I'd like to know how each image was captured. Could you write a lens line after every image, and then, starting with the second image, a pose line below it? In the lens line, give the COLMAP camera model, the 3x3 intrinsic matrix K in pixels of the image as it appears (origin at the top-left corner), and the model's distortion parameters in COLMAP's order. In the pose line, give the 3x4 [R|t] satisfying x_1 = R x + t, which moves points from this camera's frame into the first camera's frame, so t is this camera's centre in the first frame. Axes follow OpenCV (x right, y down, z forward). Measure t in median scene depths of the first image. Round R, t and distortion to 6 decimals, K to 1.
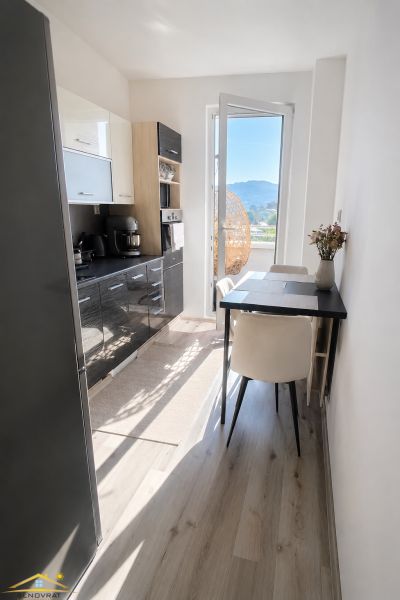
lens RADIAL K [[372.3, 0, 200.4], [0, 372.3, 320.4], [0, 0, 1]] dist [-0.003136, -0.001104]
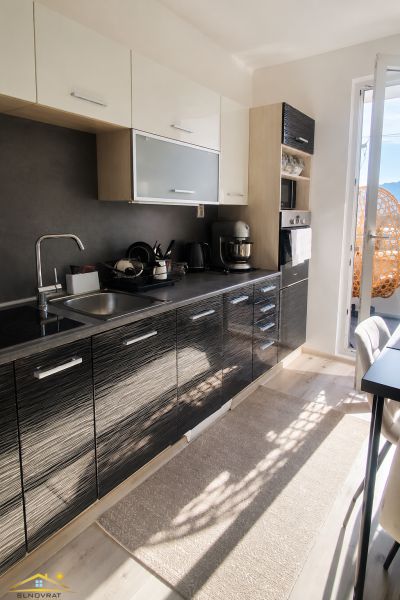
lens RADIAL K [[346.2, 0, 199.6], [0, 346.2, 268.7], [0, 0, 1]] dist [-0.002241, -0.000164]
pose [[0.925314, 0.044631, -0.376566, 0.012573], [-0.099136, 0.986984, -0.126624, -0.075987], [0.366013, 0.154499, 0.917695, 0.308448]]
